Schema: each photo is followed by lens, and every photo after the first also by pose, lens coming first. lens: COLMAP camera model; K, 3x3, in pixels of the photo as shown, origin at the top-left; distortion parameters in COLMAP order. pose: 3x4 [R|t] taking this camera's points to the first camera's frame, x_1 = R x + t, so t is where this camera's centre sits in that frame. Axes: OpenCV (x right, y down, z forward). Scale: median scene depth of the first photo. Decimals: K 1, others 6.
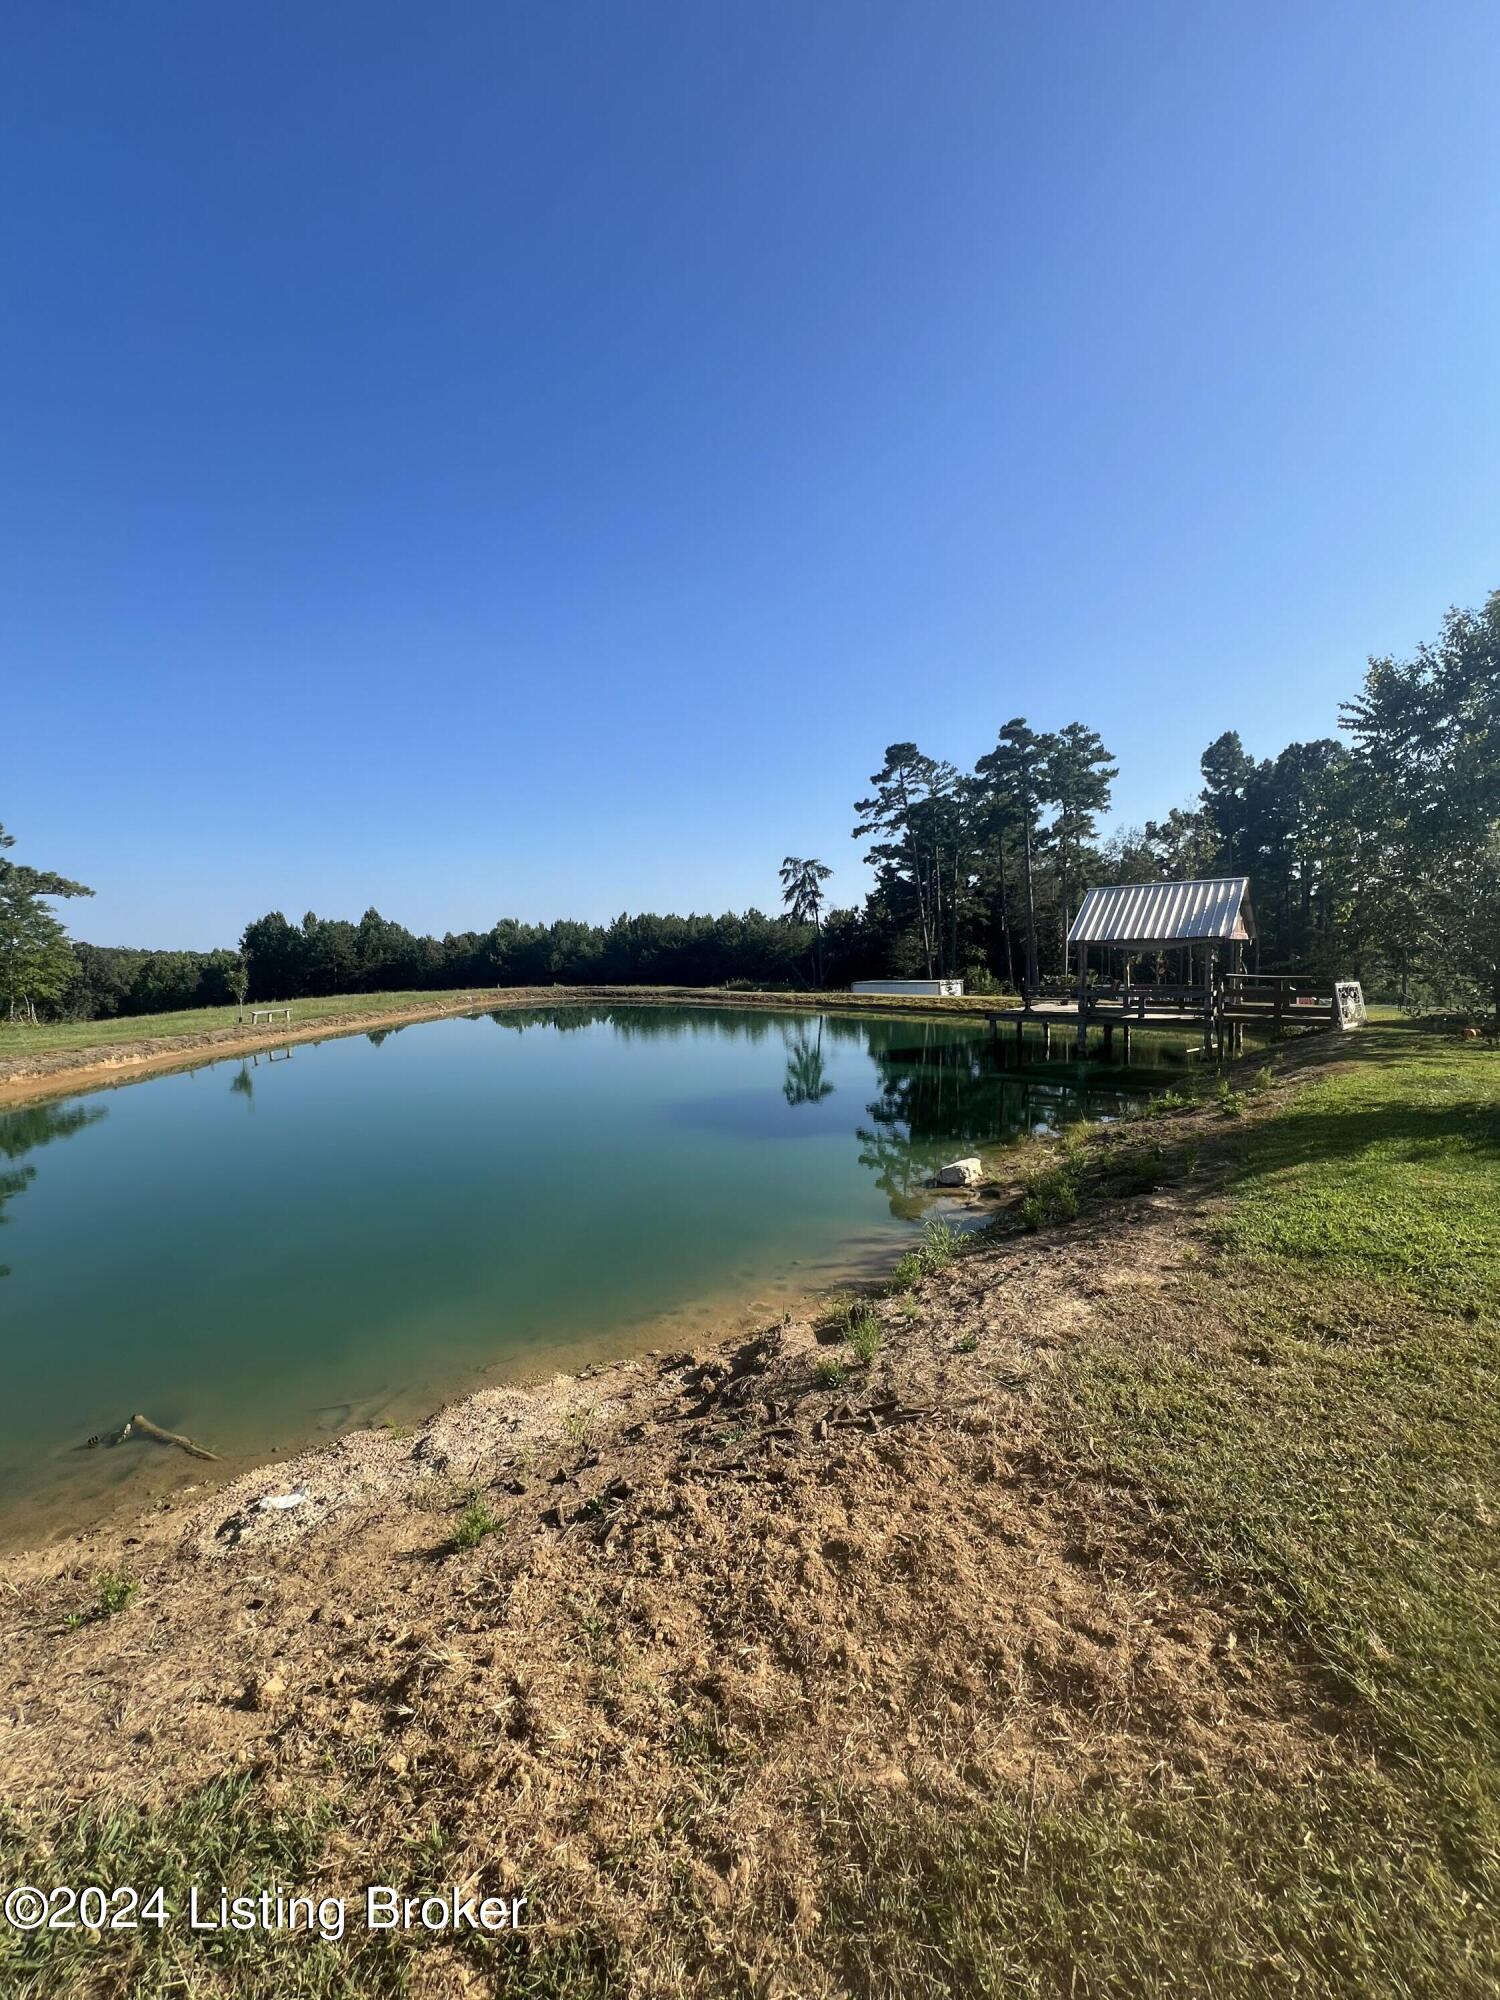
lens RADIAL K [[805.9, 0, 753.0], [0, 805.9, 992.0], [0, 0, 1]] dist [-0.002606, -0.000110]
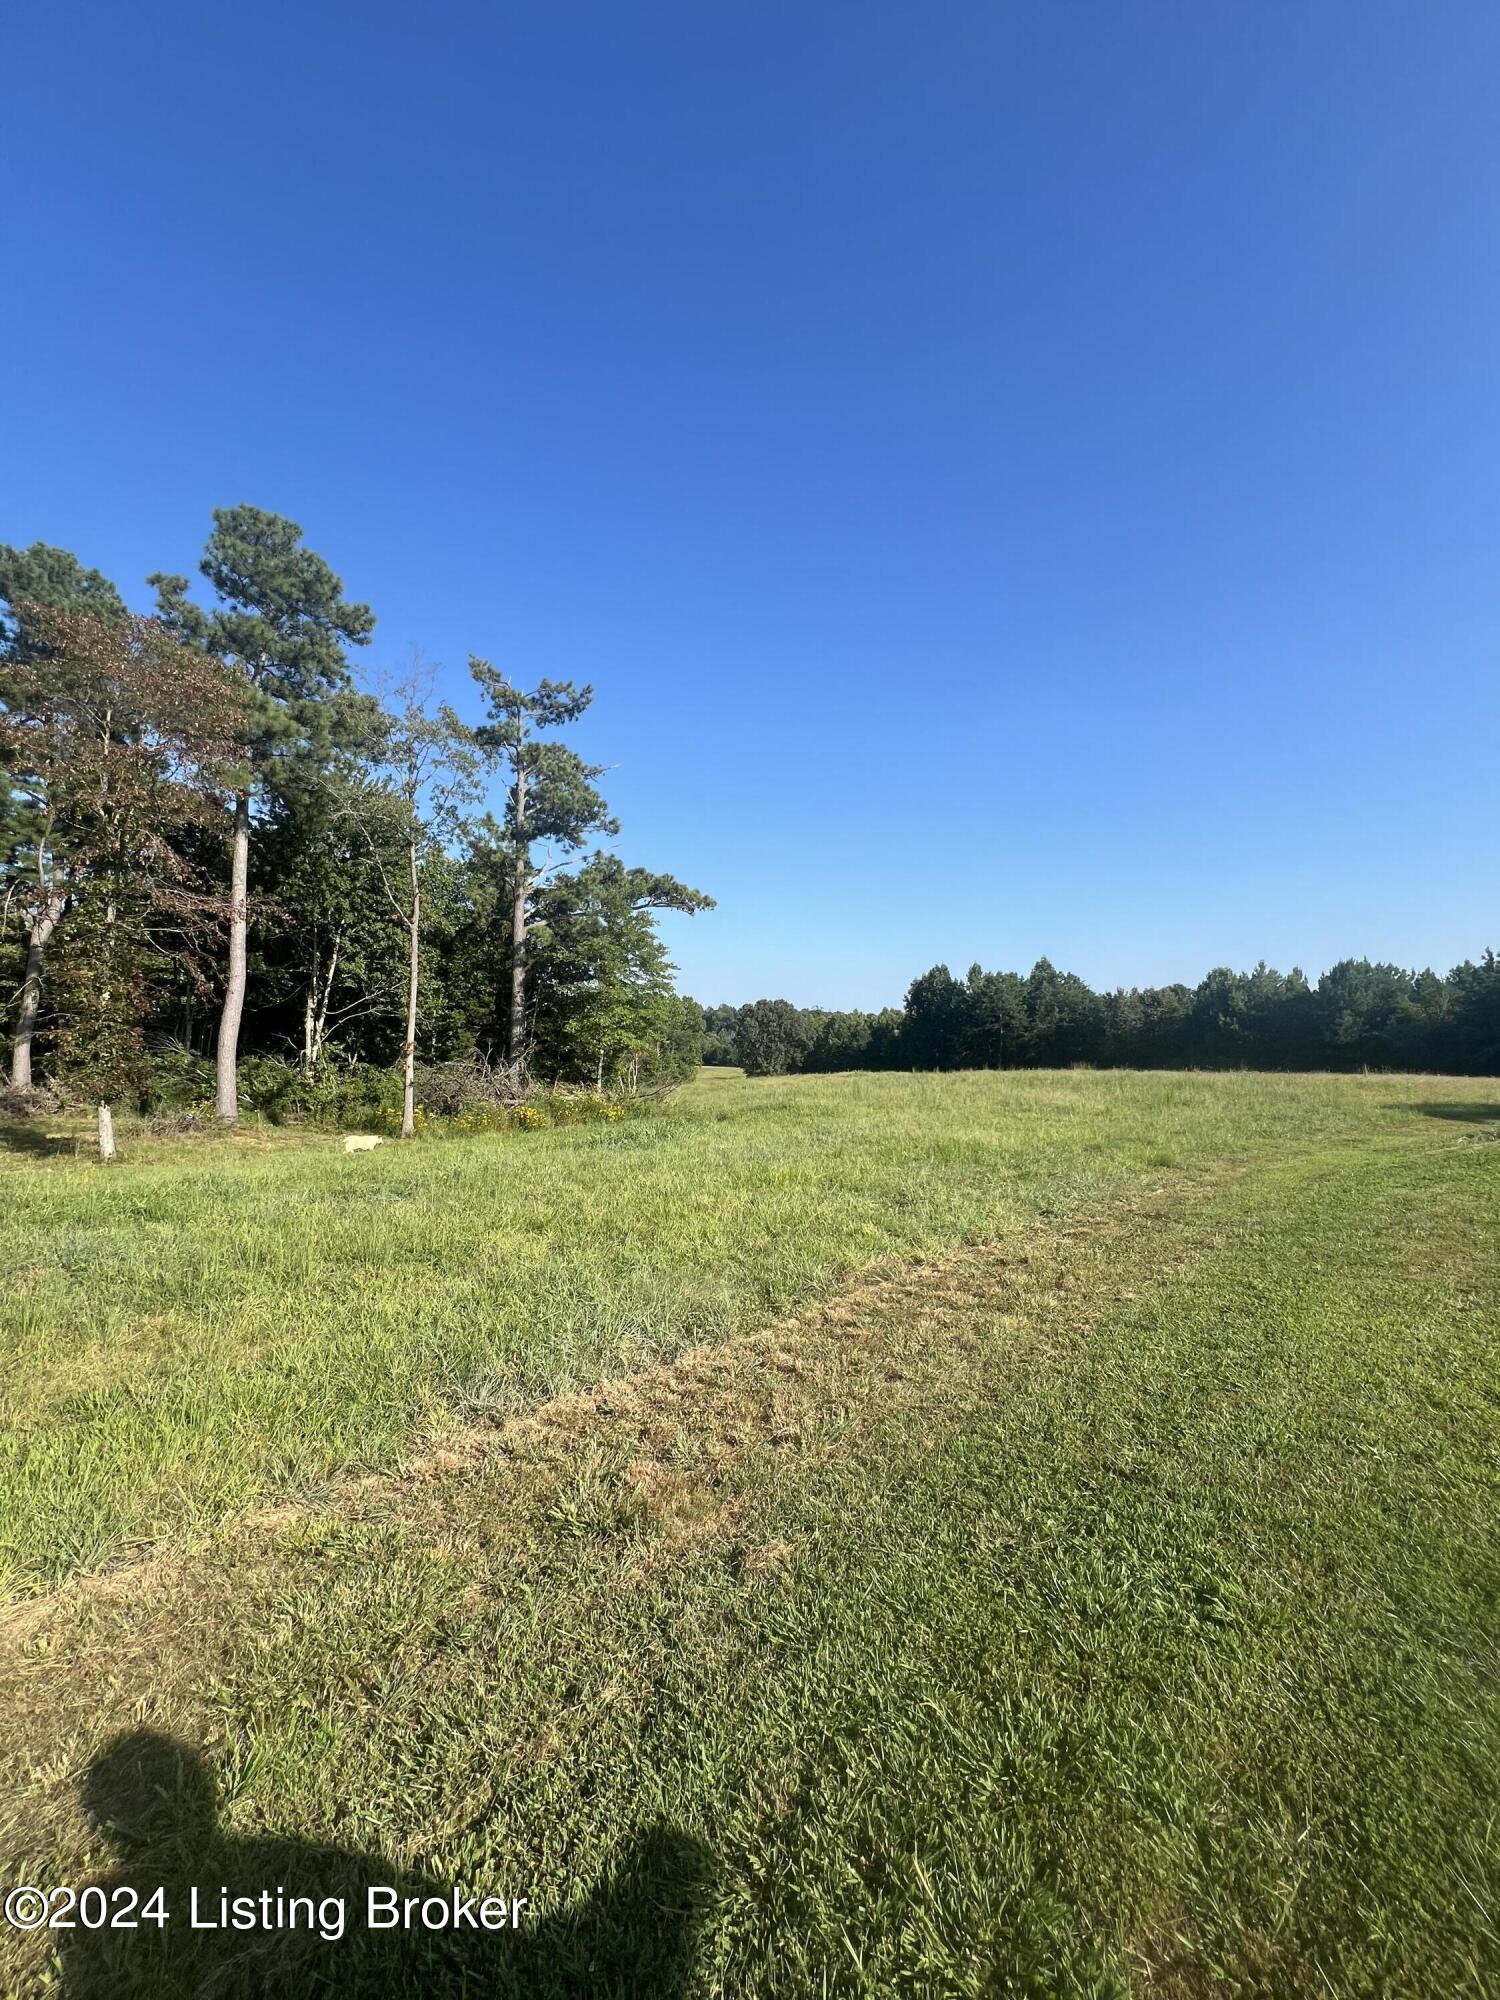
lens RADIAL K [[805.9, 0, 751.5], [0, 805.9, 997.8], [0, 0, 1]] dist [-0.002606, -0.000110]
pose [[0.726025, -0.002700, -0.687663, -0.129522], [-0.048814, 0.997267, -0.055453, -0.003117], [0.685934, 0.073828, 0.723909, 0.210101]]
